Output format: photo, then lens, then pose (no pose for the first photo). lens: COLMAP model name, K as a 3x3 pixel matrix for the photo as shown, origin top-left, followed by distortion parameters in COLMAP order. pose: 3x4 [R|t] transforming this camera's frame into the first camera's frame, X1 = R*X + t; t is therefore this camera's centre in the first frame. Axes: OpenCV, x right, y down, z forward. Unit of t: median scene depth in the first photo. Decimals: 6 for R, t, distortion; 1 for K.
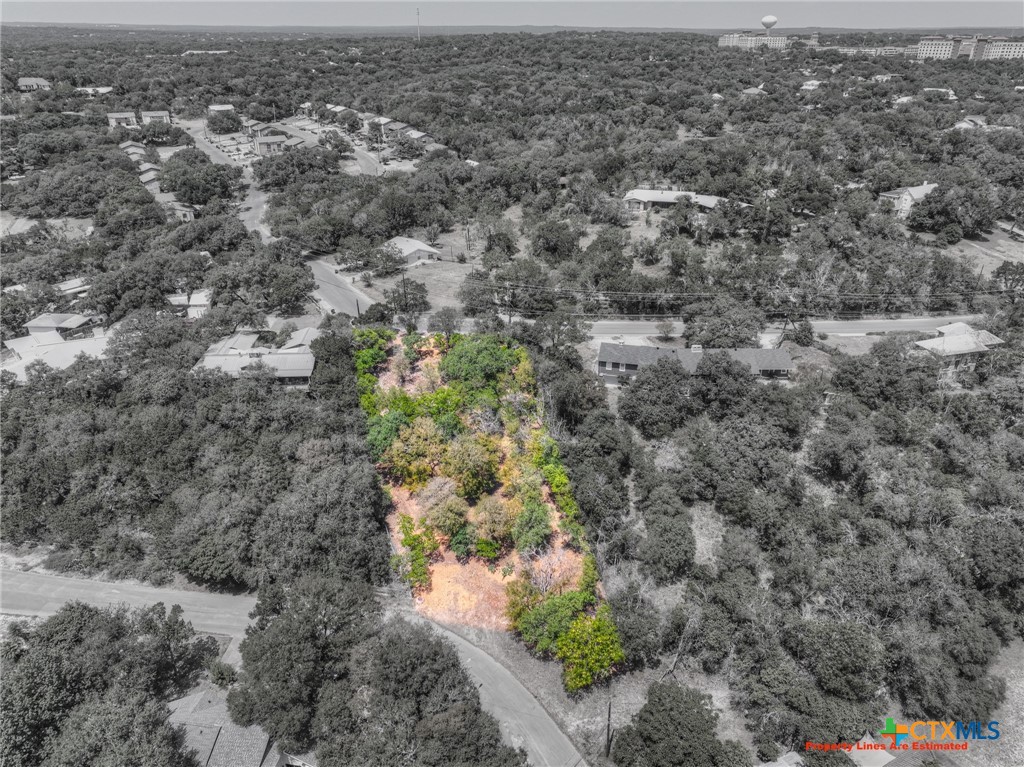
lens RADIAL K [[718.7, 0, 512.0], [0, 718.7, 383.5], [0, 0, 1]] dist [-0.000156, 0.016210]
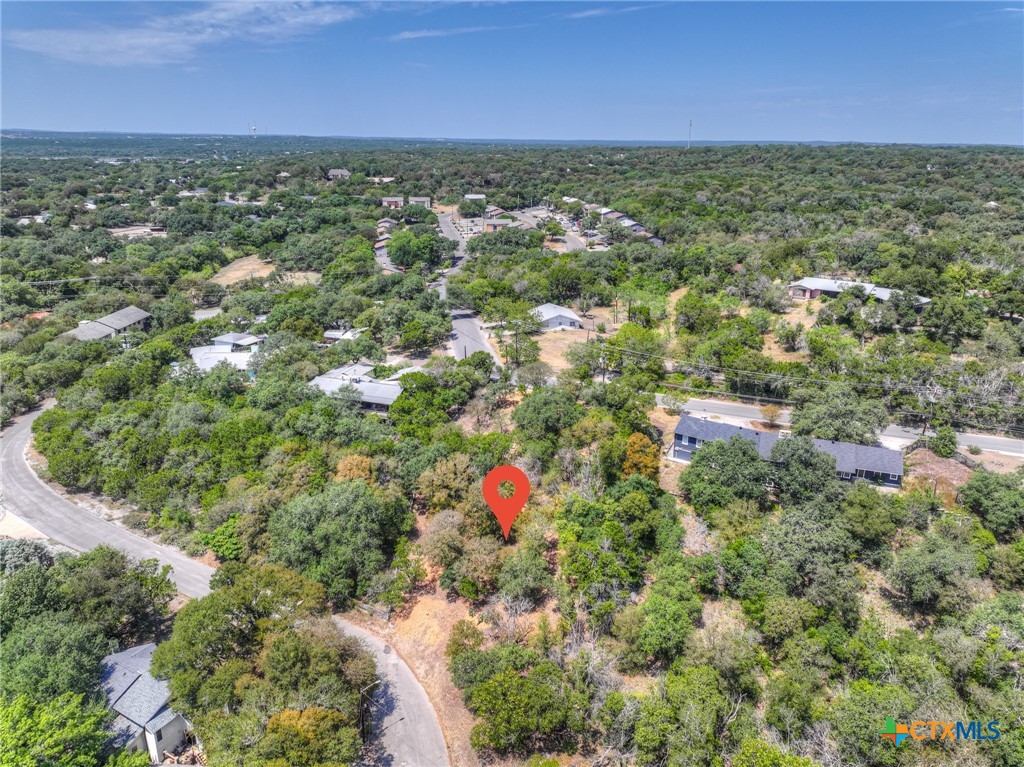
lens RADIAL K [[718.7, 0, 512.0], [0, 718.7, 383.5], [0, 0, 1]] dist [-0.000156, 0.016210]
pose [[0.932886, 0.123689, -0.338266, 0.199177], [-0.168324, 0.980031, -0.105858, 0.034012], [0.318418, 0.155692, 0.935078, 0.049179]]
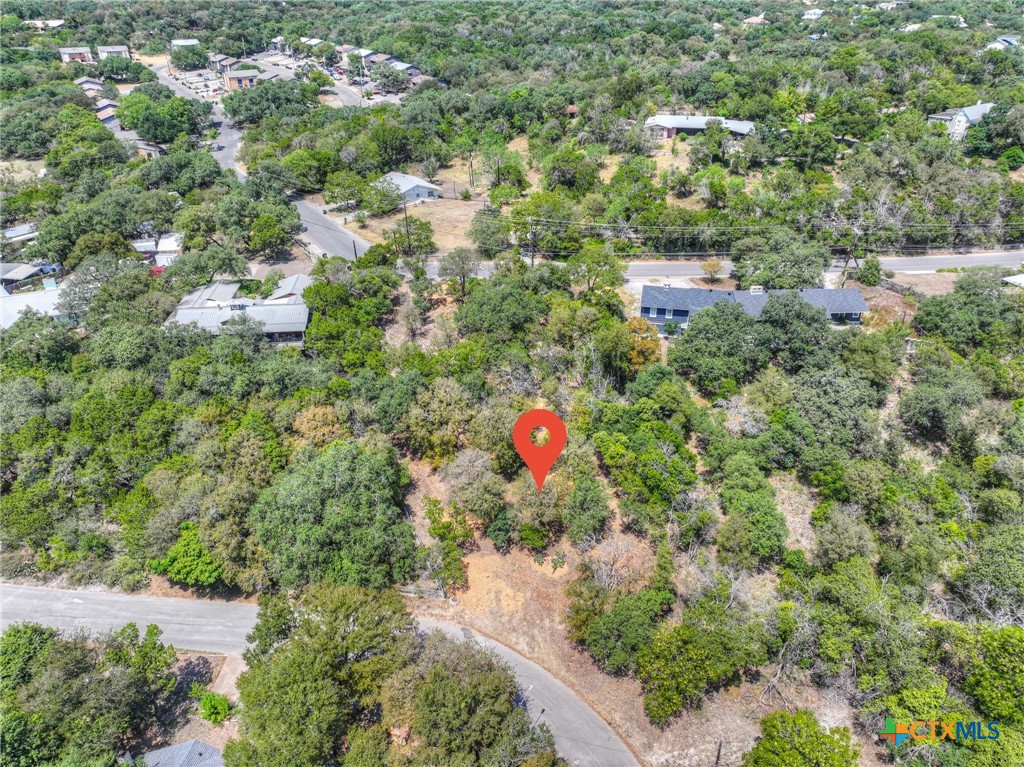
lens RADIAL K [[717.8, 0, 512.0], [0, 717.8, 383.5], [0, 0, 1]] dist [-0.003517, 0.023453]
pose [[0.999523, -0.020682, 0.022918, -0.047739], [0.019124, 0.997621, 0.066226, 0.000264], [-0.024233, -0.065756, 0.997541, 0.123384]]
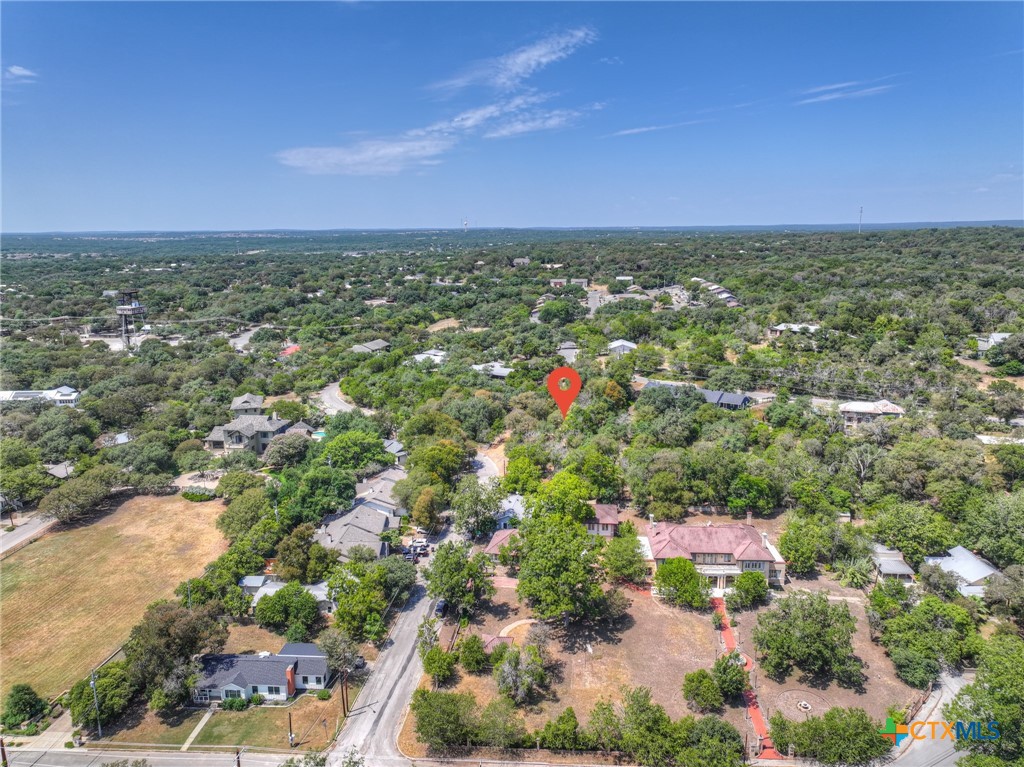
lens RADIAL K [[718.7, 0, 512.0], [0, 718.7, 383.5], [0, 0, 1]] dist [-0.000156, 0.016210]
pose [[0.806325, 0.112657, -0.580645, 0.781167], [-0.249979, 0.954616, -0.161923, 0.284372], [0.536052, 0.275712, 0.797892, -0.537314]]
